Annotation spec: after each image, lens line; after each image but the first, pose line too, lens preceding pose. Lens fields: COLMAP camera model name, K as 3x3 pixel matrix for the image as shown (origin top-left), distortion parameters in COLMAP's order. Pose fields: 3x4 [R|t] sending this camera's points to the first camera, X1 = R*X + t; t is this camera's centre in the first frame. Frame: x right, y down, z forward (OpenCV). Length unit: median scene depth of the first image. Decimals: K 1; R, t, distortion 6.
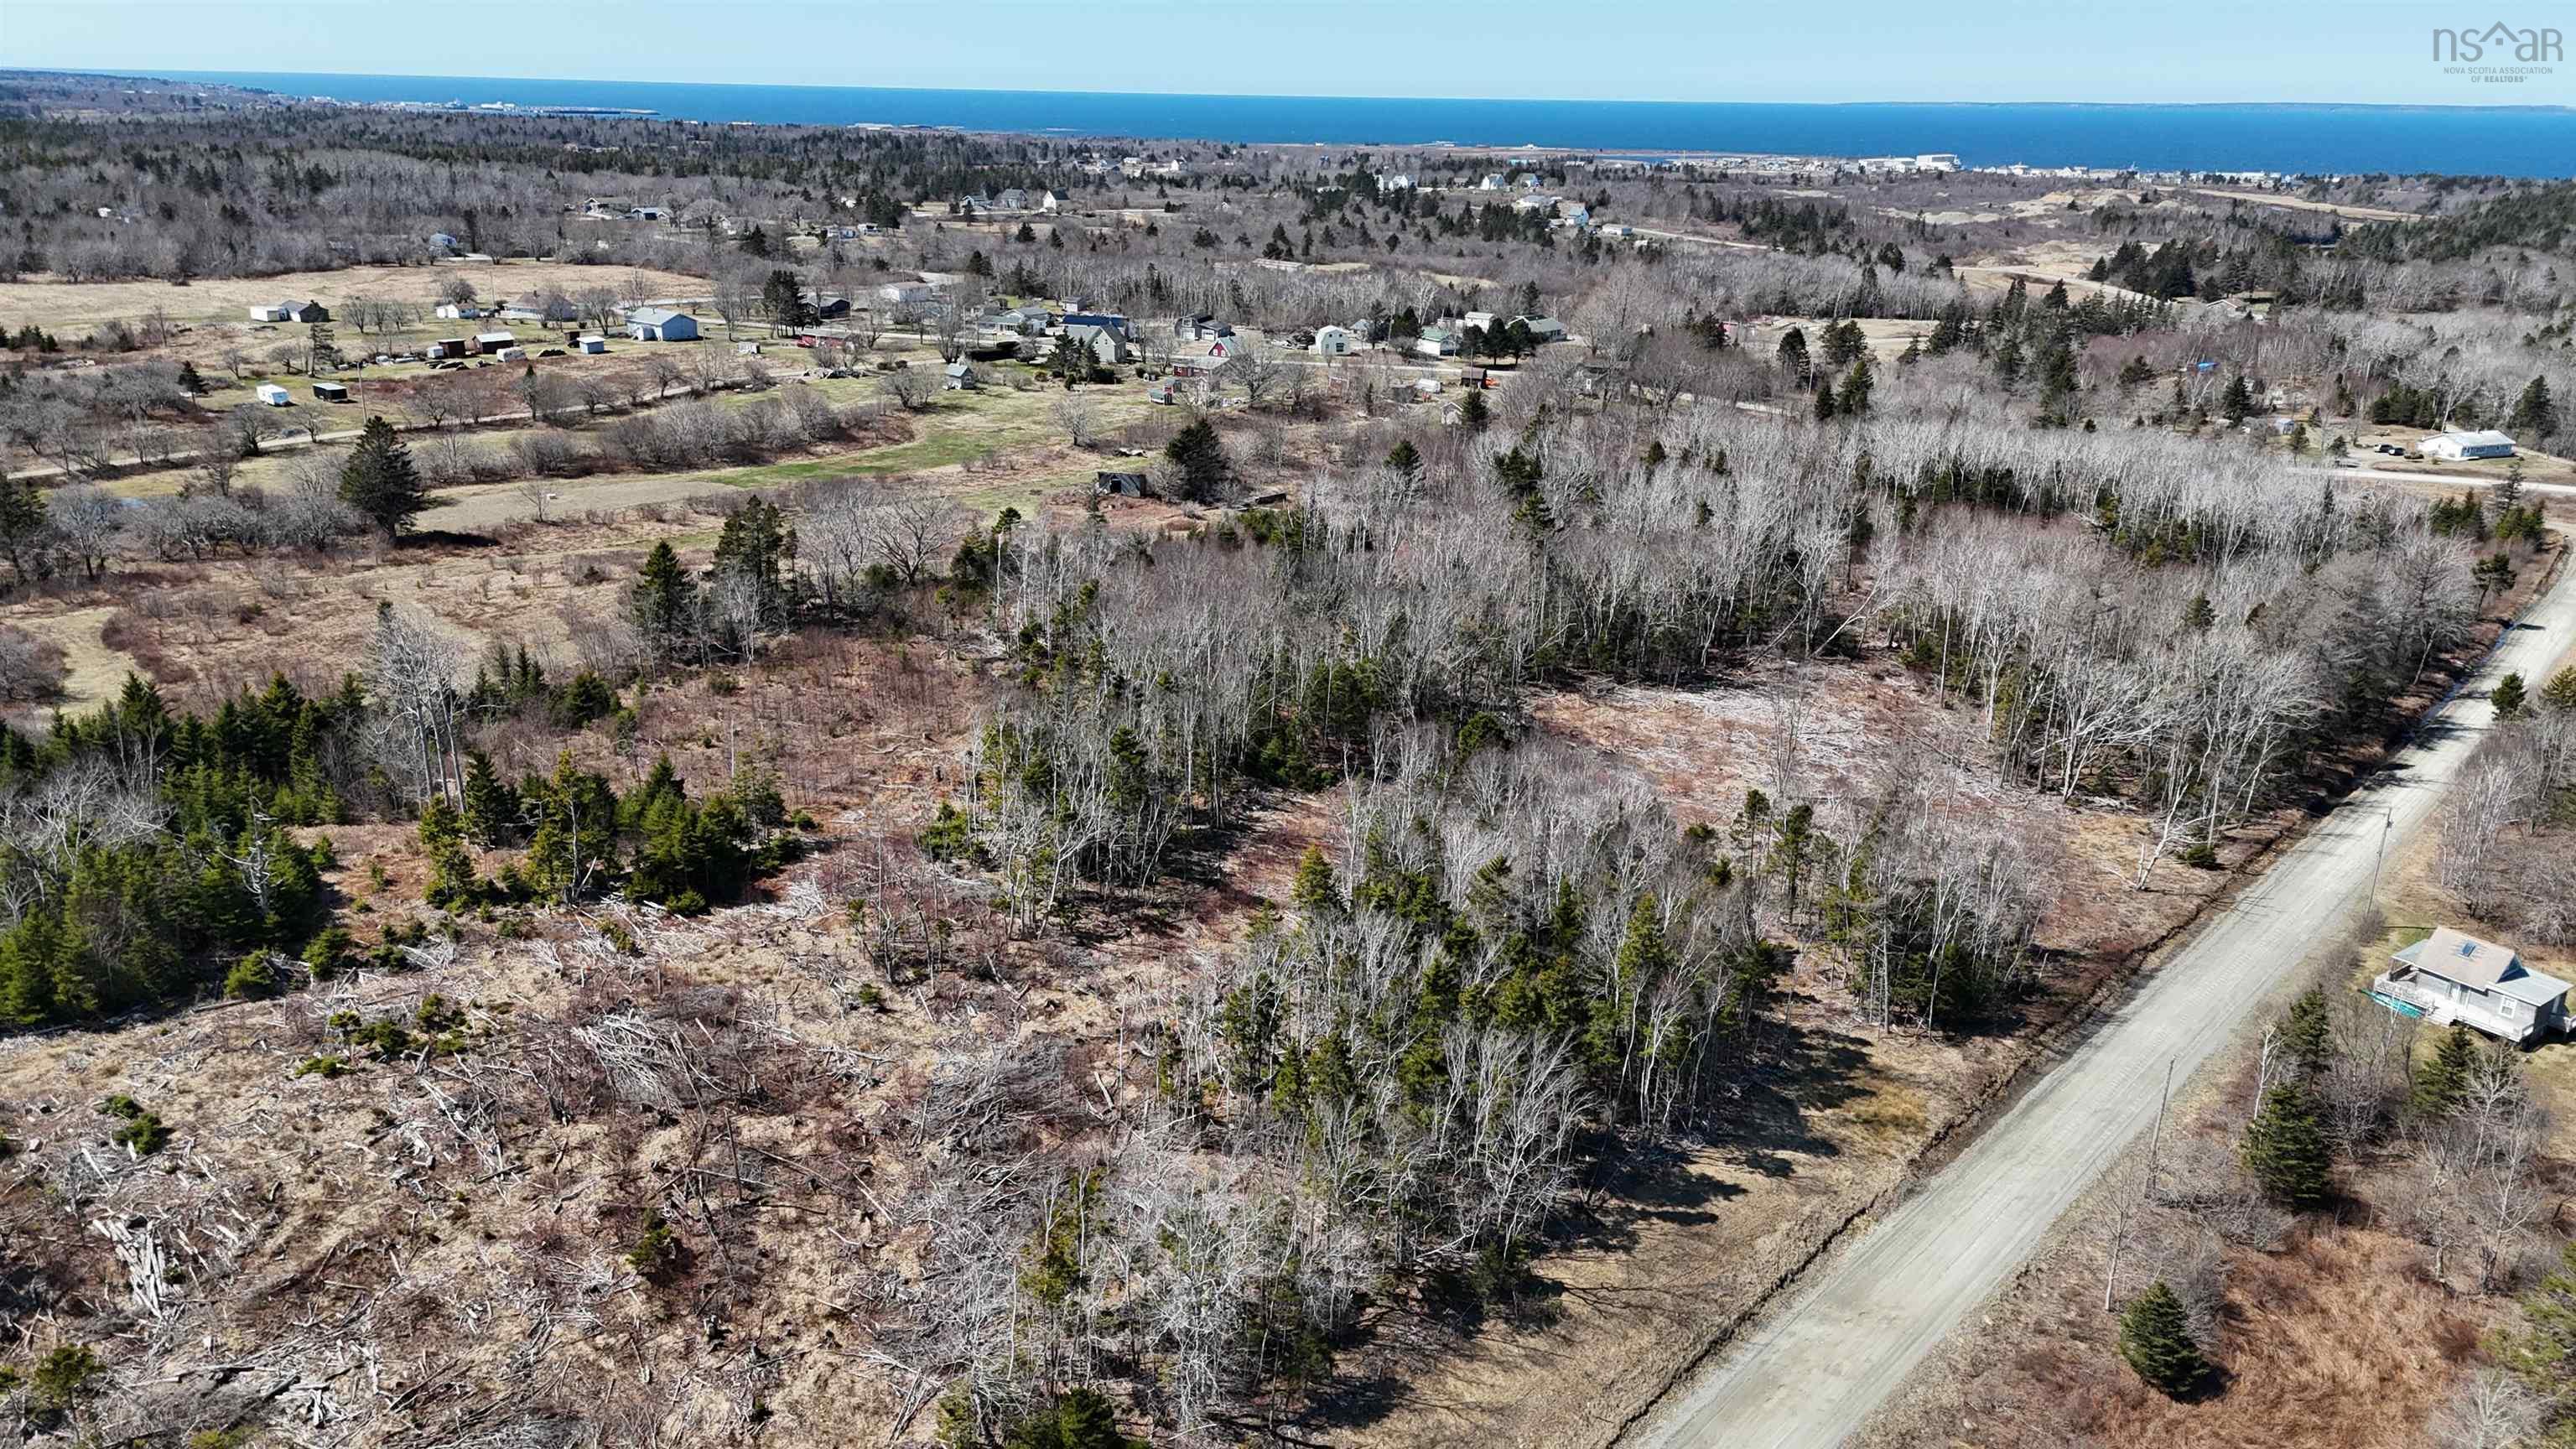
lens RADIAL K [[1882.2, 0, 1288.0], [0, 1882.2, 724.5], [0, 0, 1]] dist [0.087460, -0.084794]
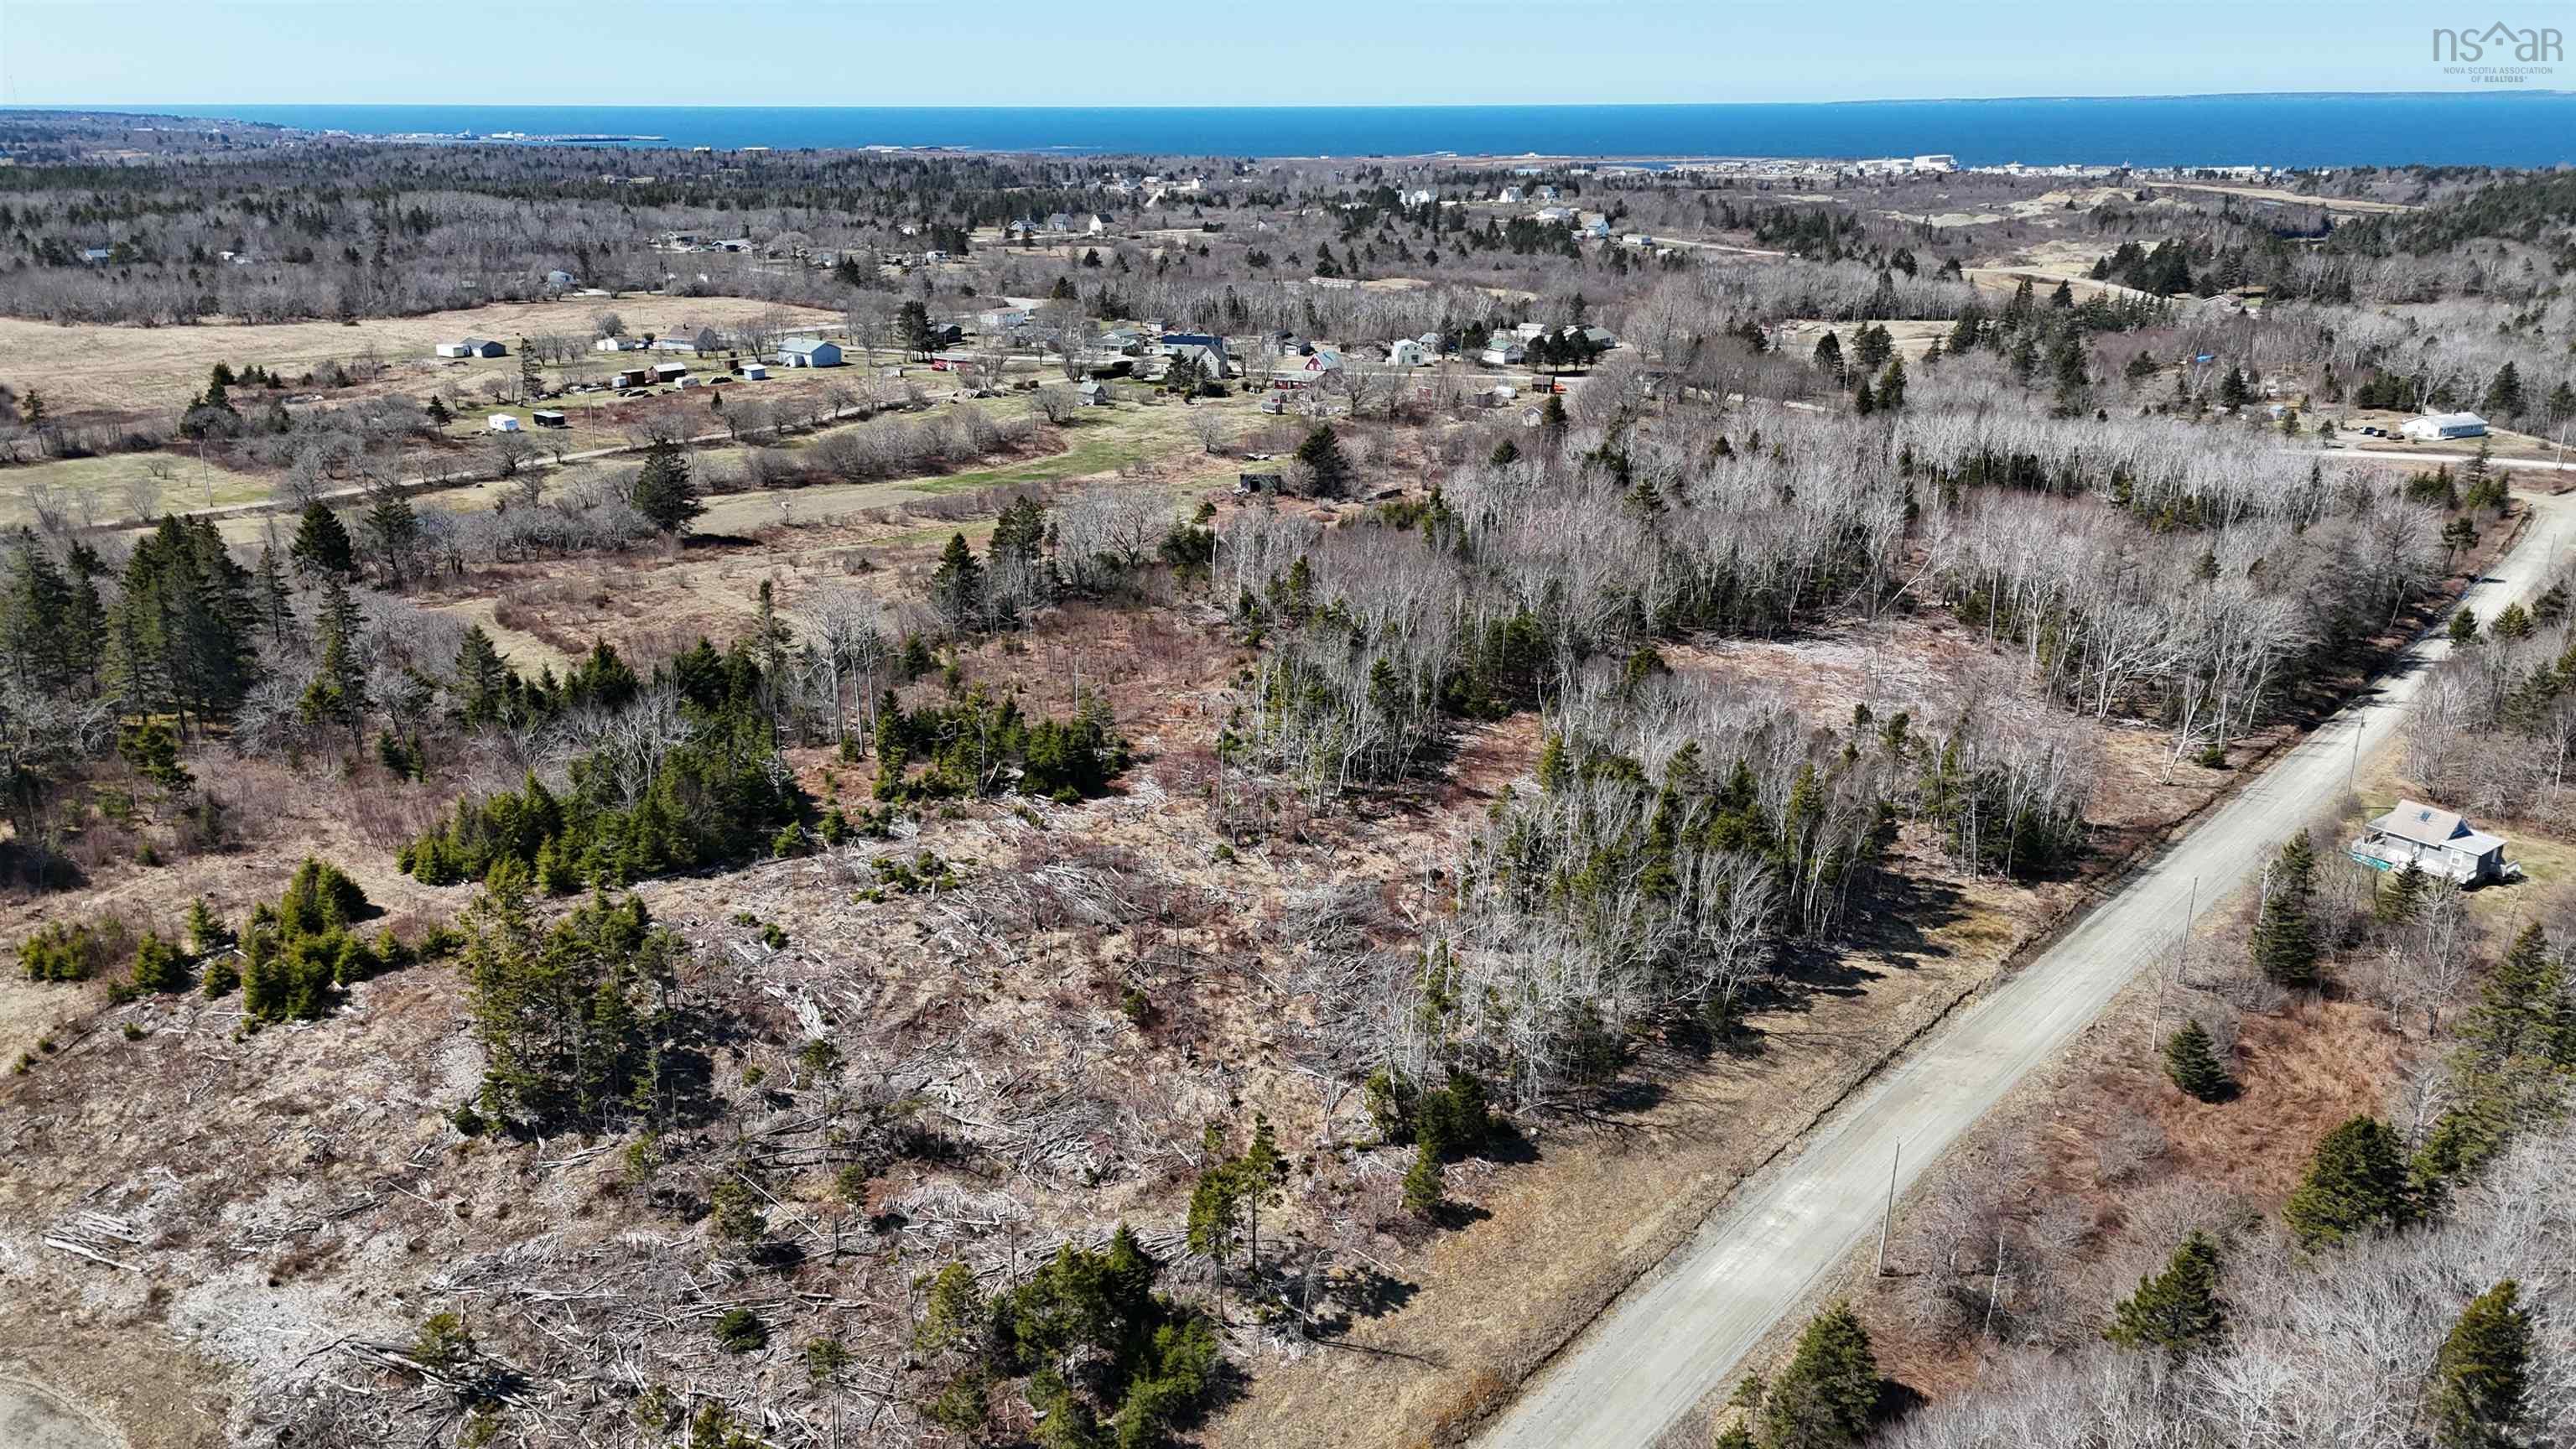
lens RADIAL K [[1882.2, 0, 1288.0], [0, 1882.2, 724.5], [0, 0, 1]] dist [0.087460, -0.084794]
pose [[0.999786, -0.020600, -0.001773, -0.066702], [0.020592, 0.999776, -0.004798, 0.022795], [0.001872, 0.004760, 0.999987, -0.134420]]
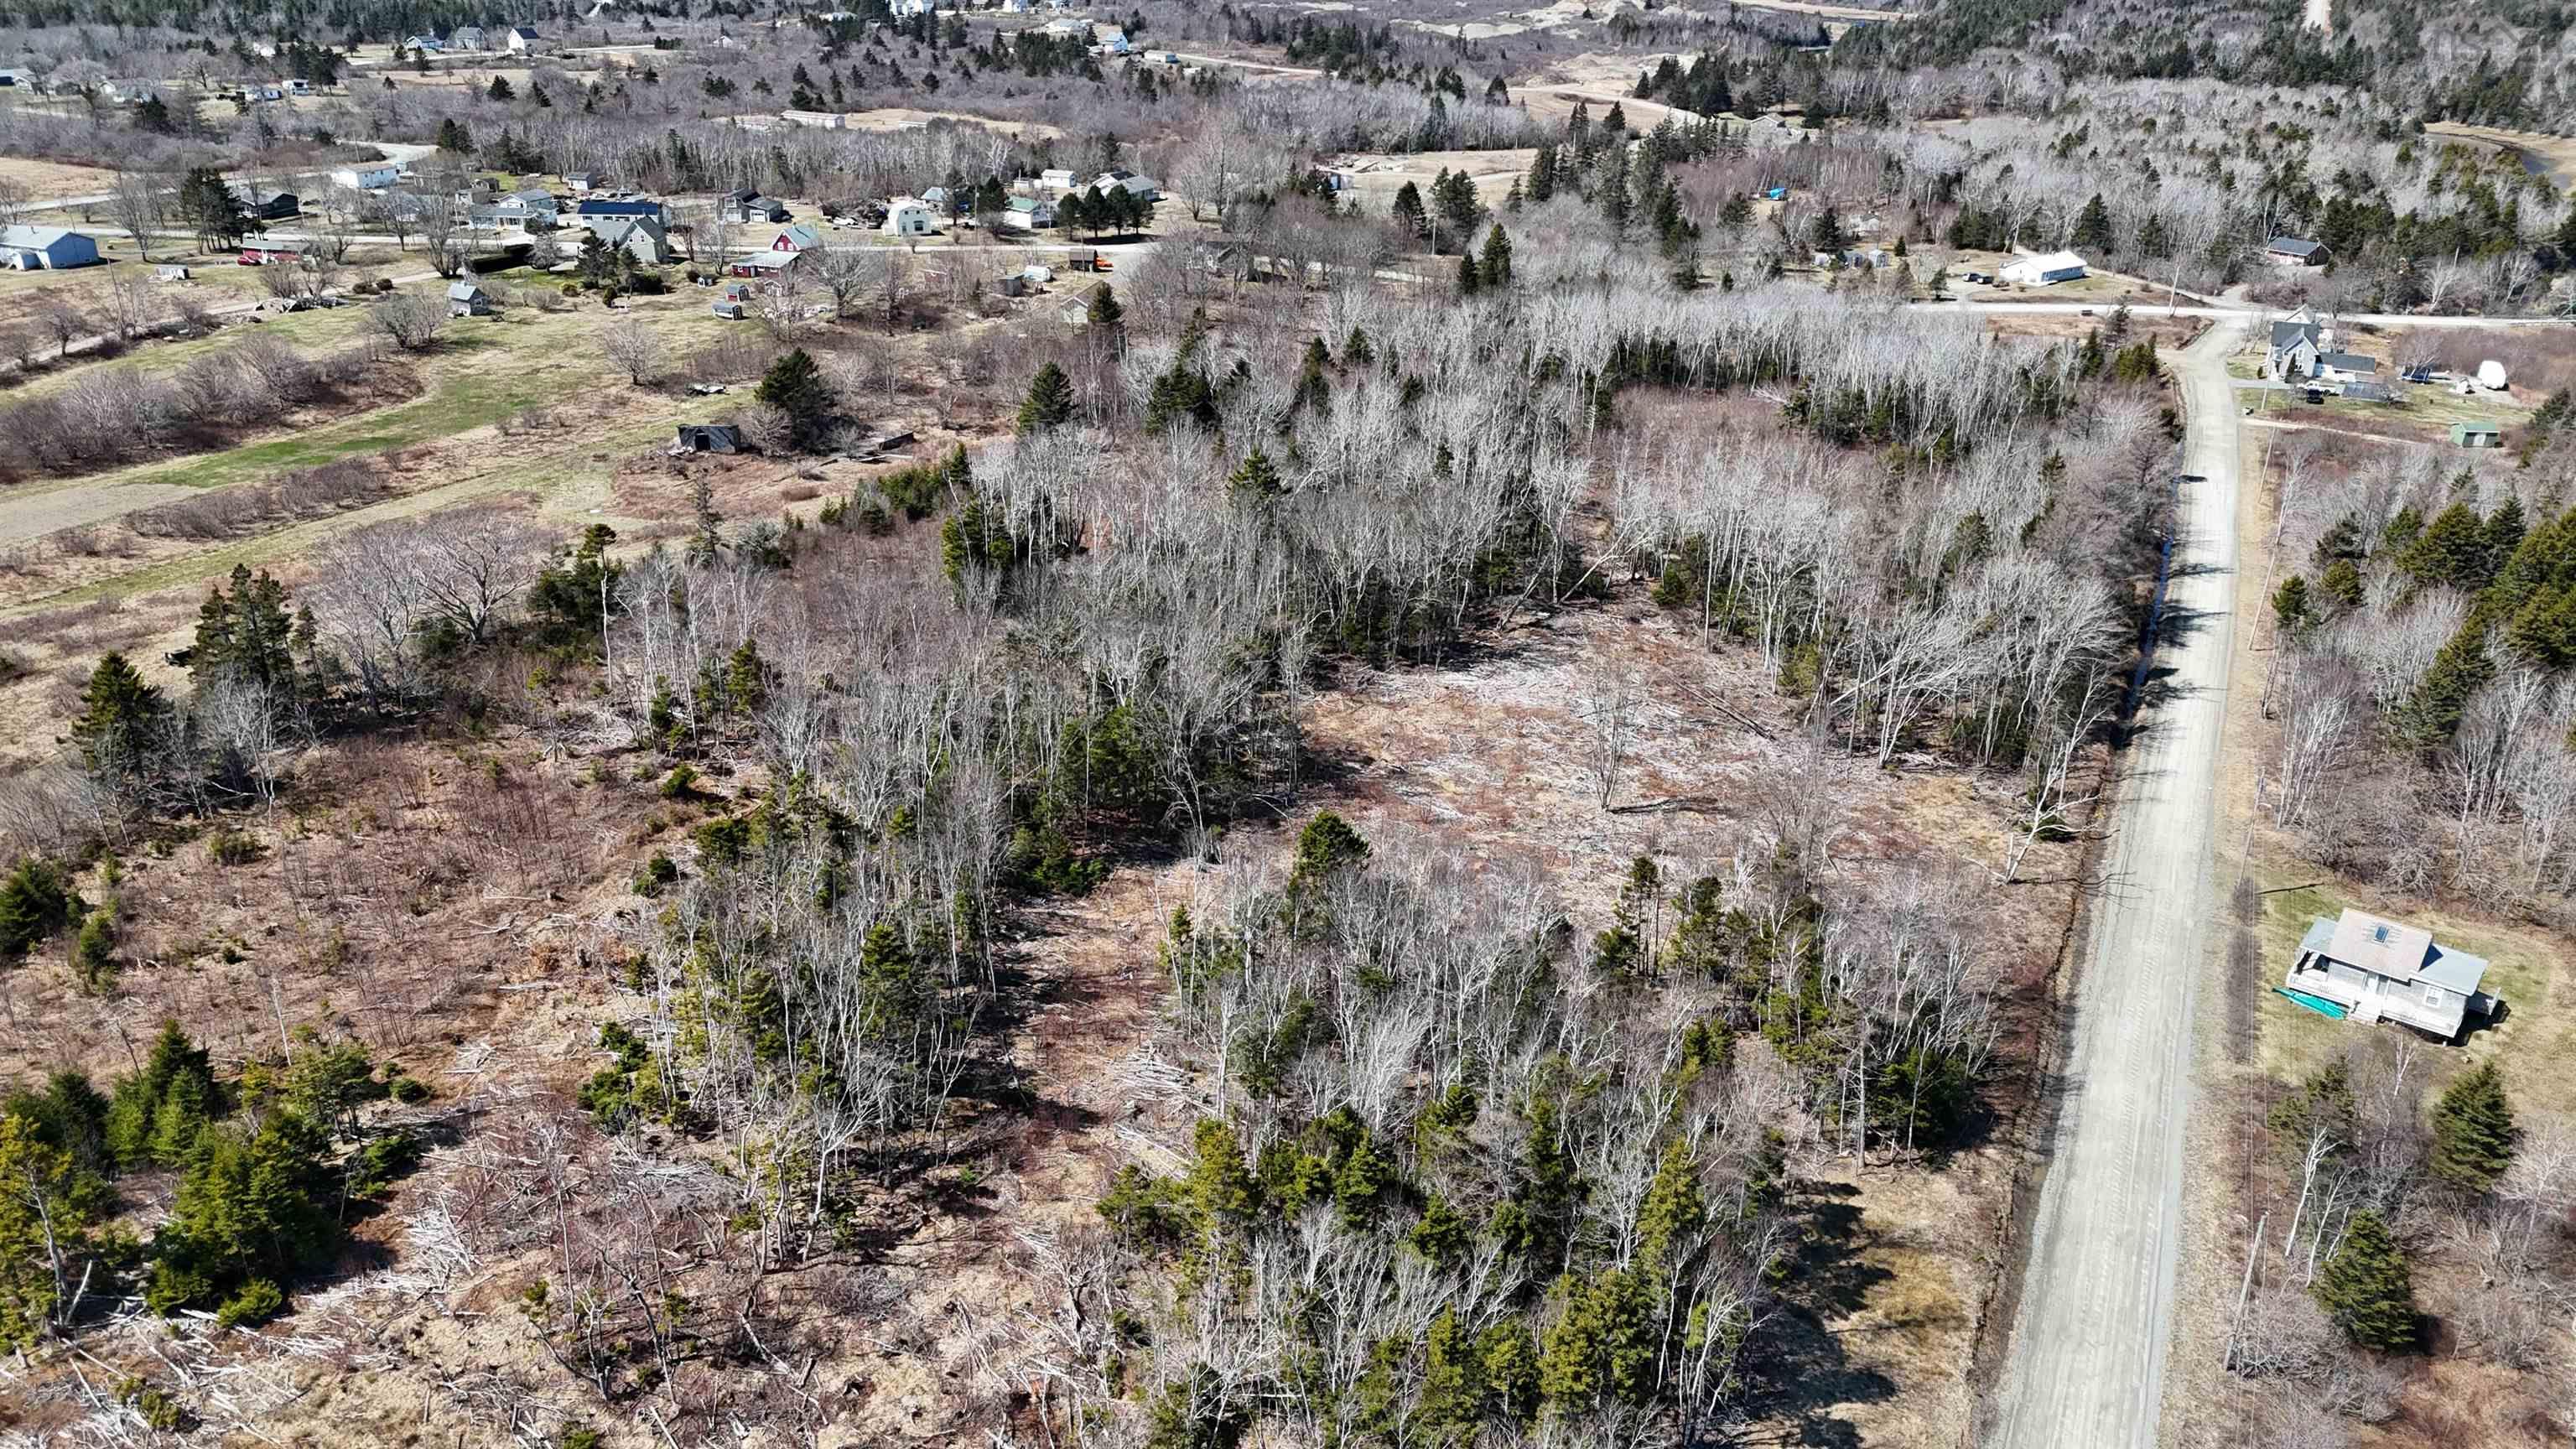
lens RADIAL K [[1882.2, 0, 1288.0], [0, 1882.2, 724.5], [0, 0, 1]] dist [0.087460, -0.084794]
pose [[0.968421, -0.113235, 0.222125, -0.038876], [0.092802, 0.990610, 0.100393, -0.058792], [-0.231407, -0.076608, 0.969836, 0.118101]]
